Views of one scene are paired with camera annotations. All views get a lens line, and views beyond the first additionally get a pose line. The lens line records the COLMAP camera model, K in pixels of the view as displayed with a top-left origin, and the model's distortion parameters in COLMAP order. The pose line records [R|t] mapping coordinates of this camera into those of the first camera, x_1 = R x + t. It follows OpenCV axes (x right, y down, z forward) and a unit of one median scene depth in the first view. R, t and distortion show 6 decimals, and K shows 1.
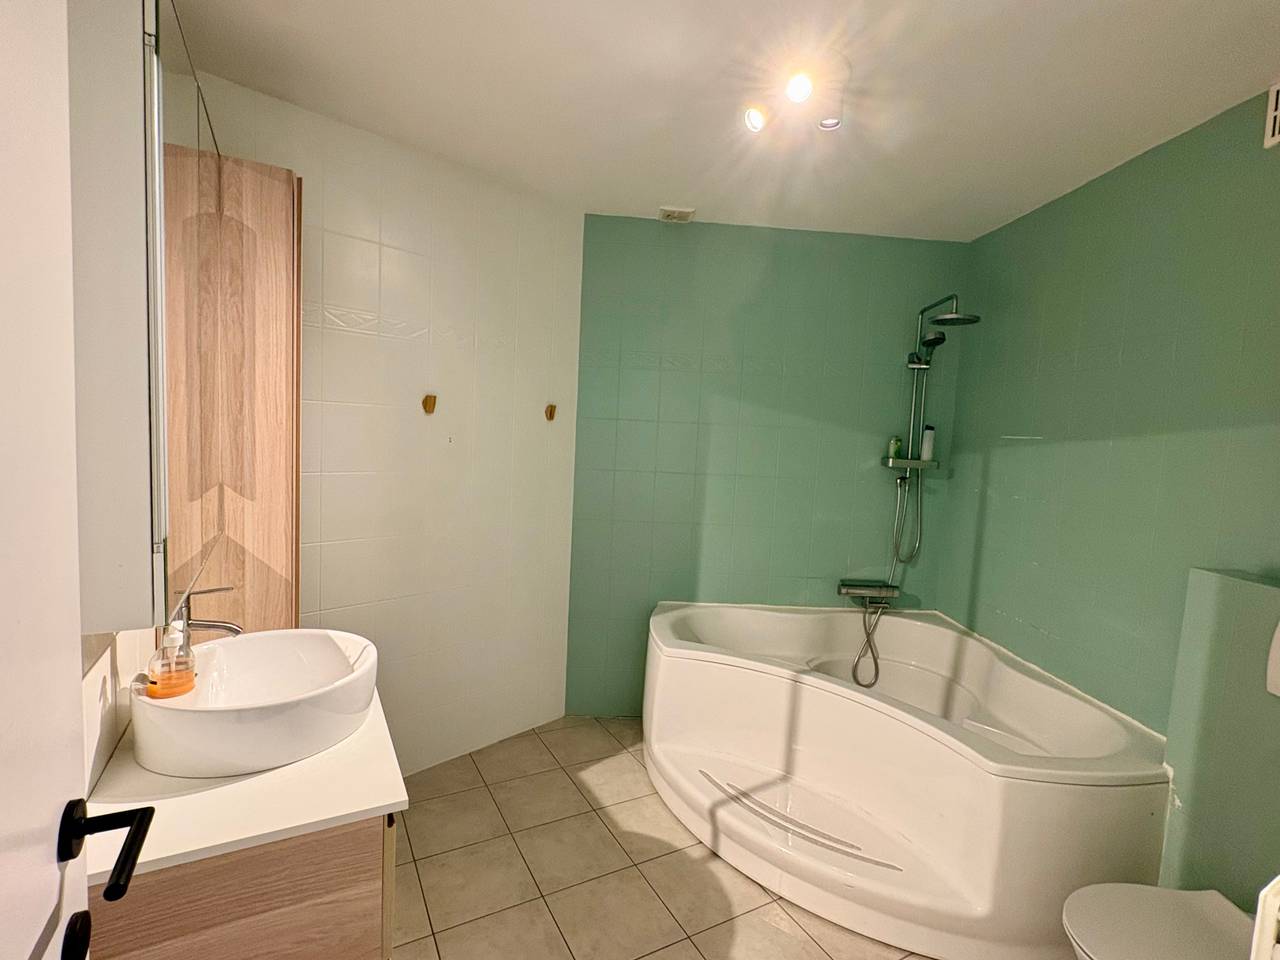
lens RADIAL K [[614.2, 0, 648.4], [0, 614.2, 475.4], [0, 0, 1]] dist [-0.003085, 0.001066]
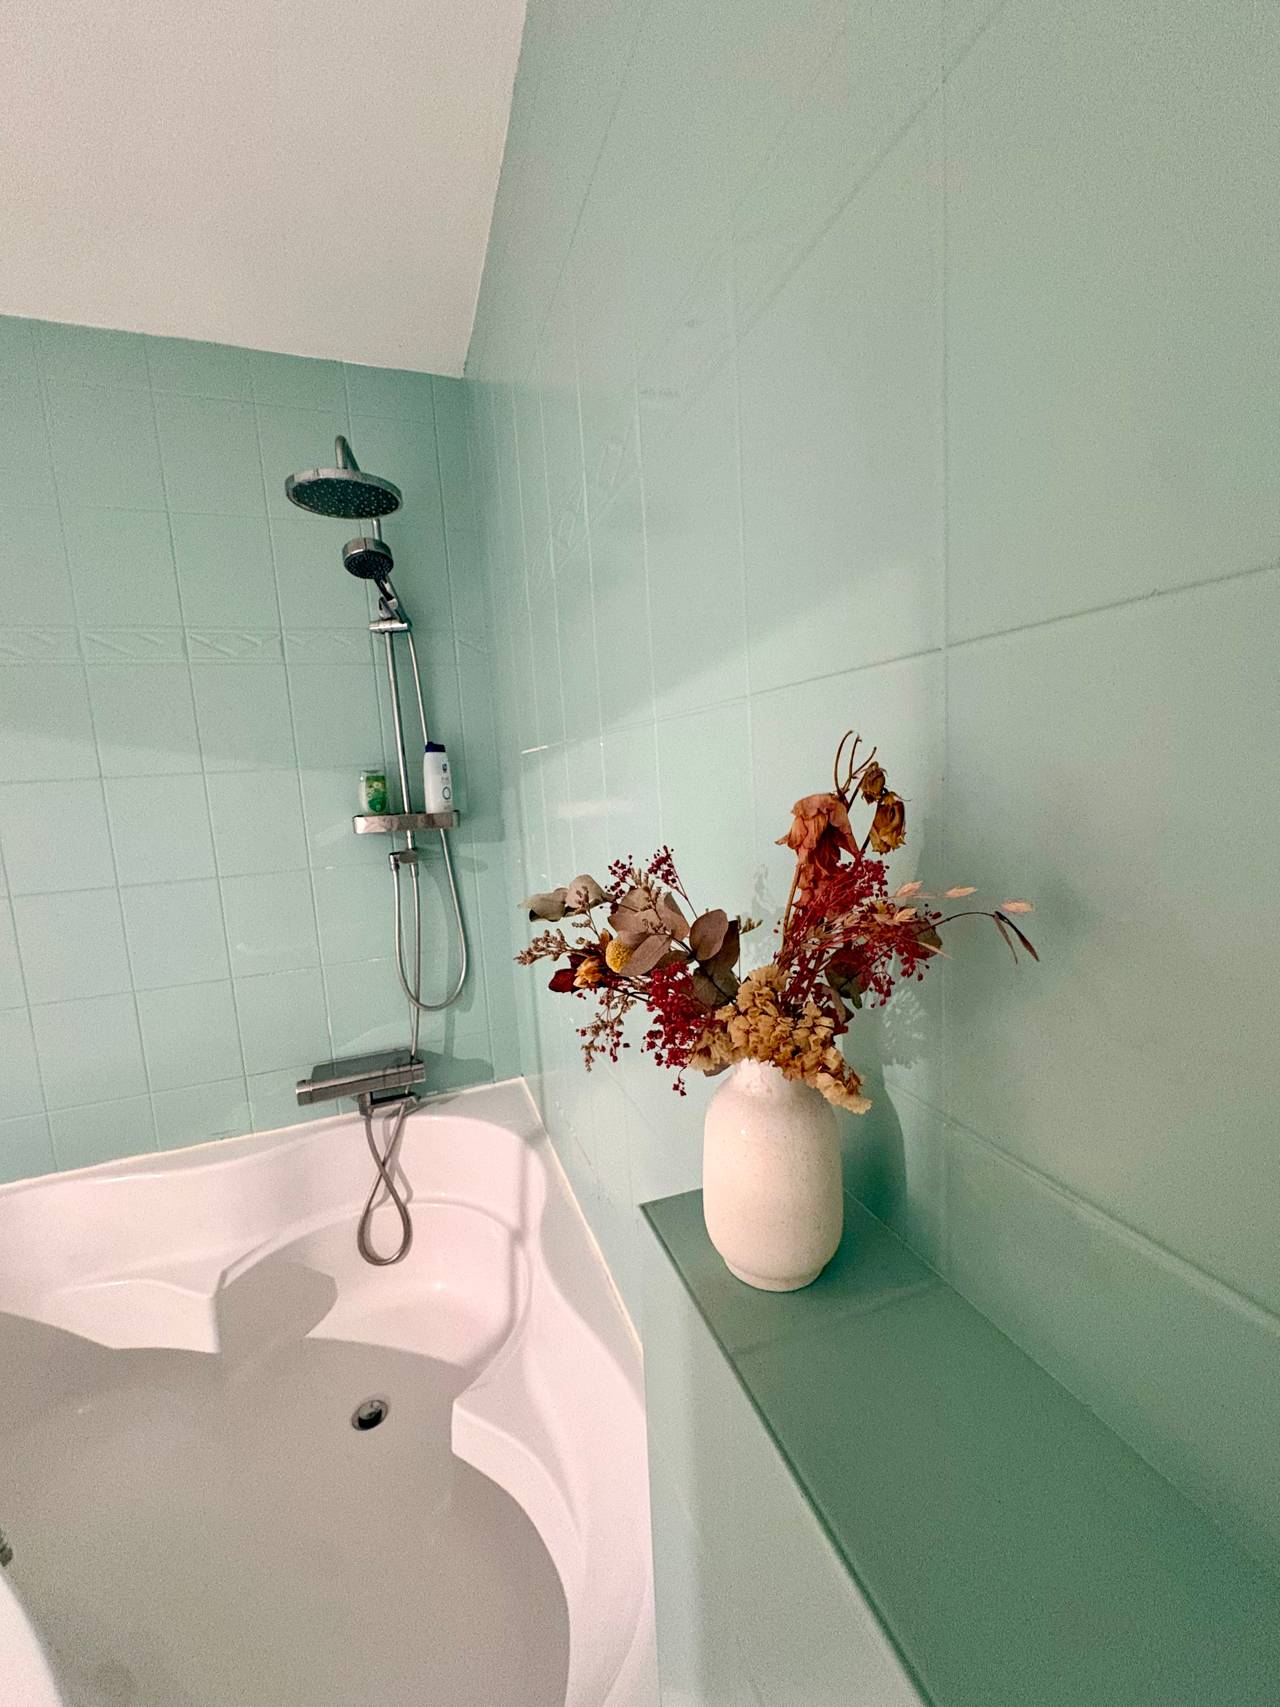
lens RADIAL K [[688.1, 0, 633.0], [0, 688.1, 850.4], [0, 0, 1]] dist [0.017418, 0.000405]
pose [[0.956981, -0.138453, 0.254986, 0.451673], [0.126845, 0.990014, 0.061502, -0.007352], [-0.260955, -0.026513, 0.964987, 0.396903]]
